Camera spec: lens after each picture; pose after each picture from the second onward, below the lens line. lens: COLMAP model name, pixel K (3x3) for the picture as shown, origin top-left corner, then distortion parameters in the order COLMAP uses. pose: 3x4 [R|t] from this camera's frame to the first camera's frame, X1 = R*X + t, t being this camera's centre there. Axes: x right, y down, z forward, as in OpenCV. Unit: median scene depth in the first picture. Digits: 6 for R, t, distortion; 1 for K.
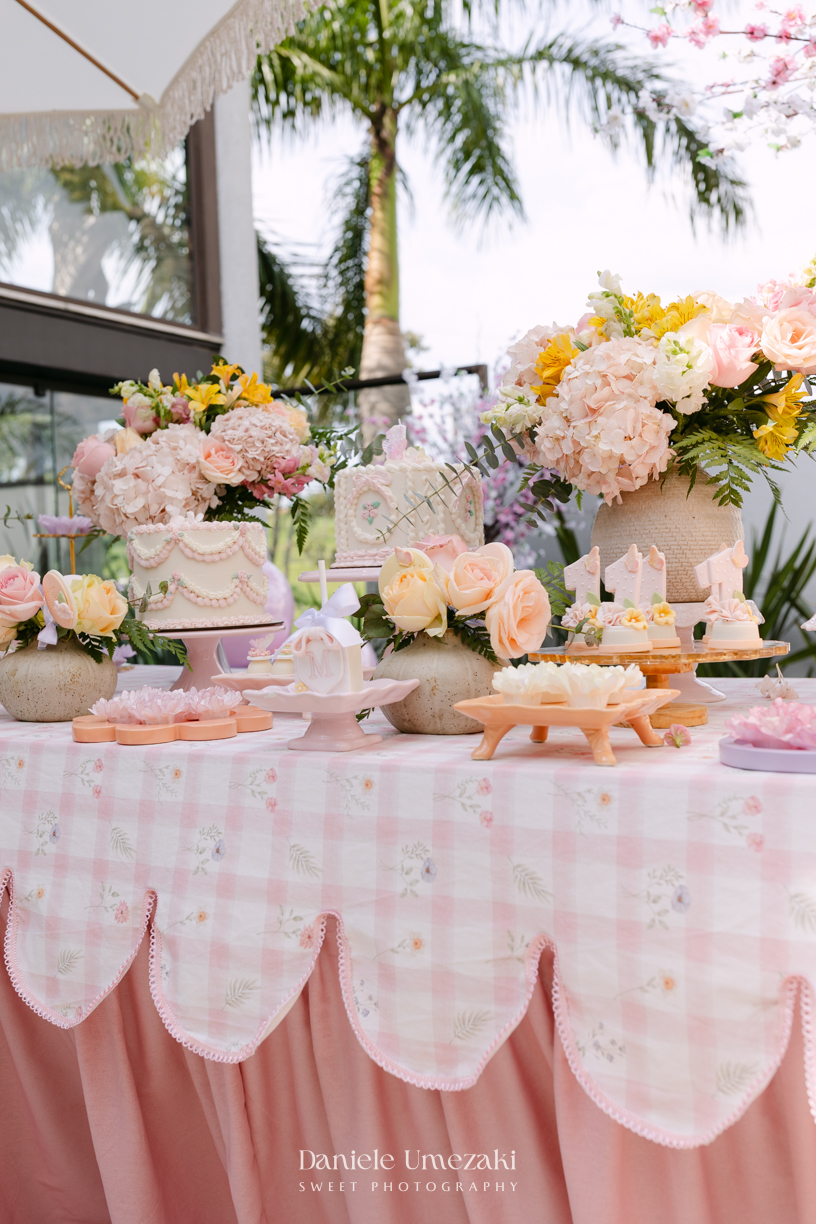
lens RADIAL K [[1191.8, 0, 409.1], [0, 1191.8, 616.9], [0, 0, 1]] dist [0.032751, 0.000000]
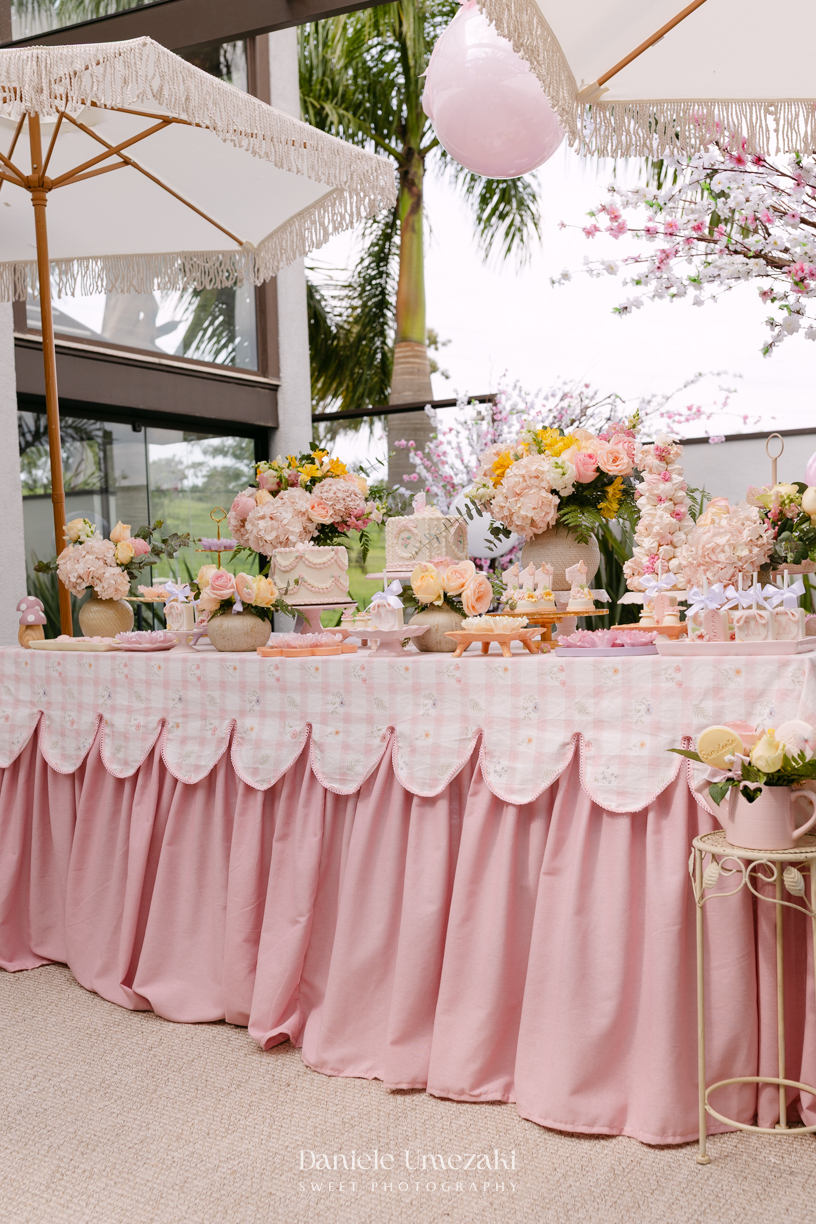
lens RADIAL K [[1191.8, 0, 411.1], [0, 1191.8, 611.0], [0, 0, 1]] dist [0.032751, 0.000000]
pose [[0.999836, 0.003500, -0.017779, 0.009640], [-0.003557, 0.999988, -0.003217, 0.027487], [0.017767, 0.003280, 0.999837, -0.917376]]
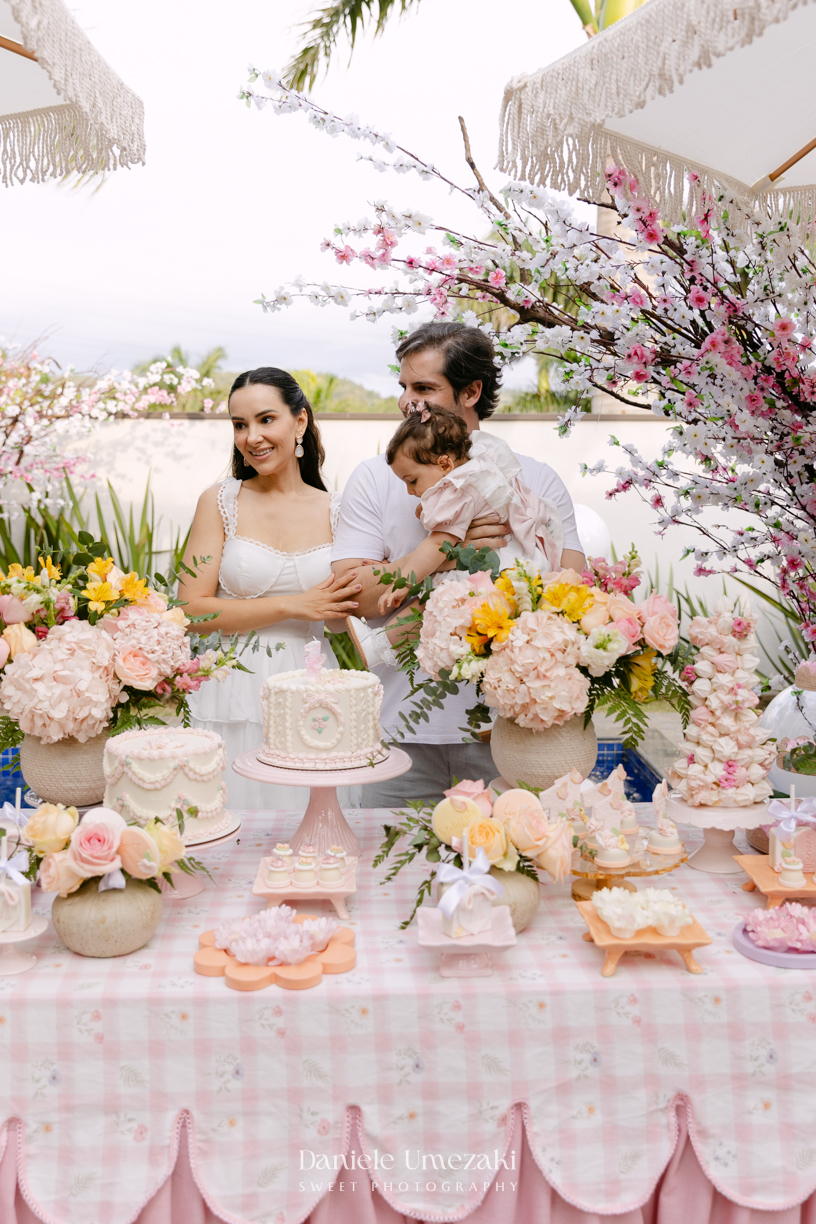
lens RADIAL K [[1129.8, 0, 403.4], [0, 1129.8, 606.9], [0, 0, 1]] dist [0.002293, 0.000000]
pose [[0.829623, -0.017077, 0.558062, -0.667065], [-0.009369, 0.998966, 0.044498, -0.286065], [-0.558245, -0.042145, 0.828605, -0.005438]]
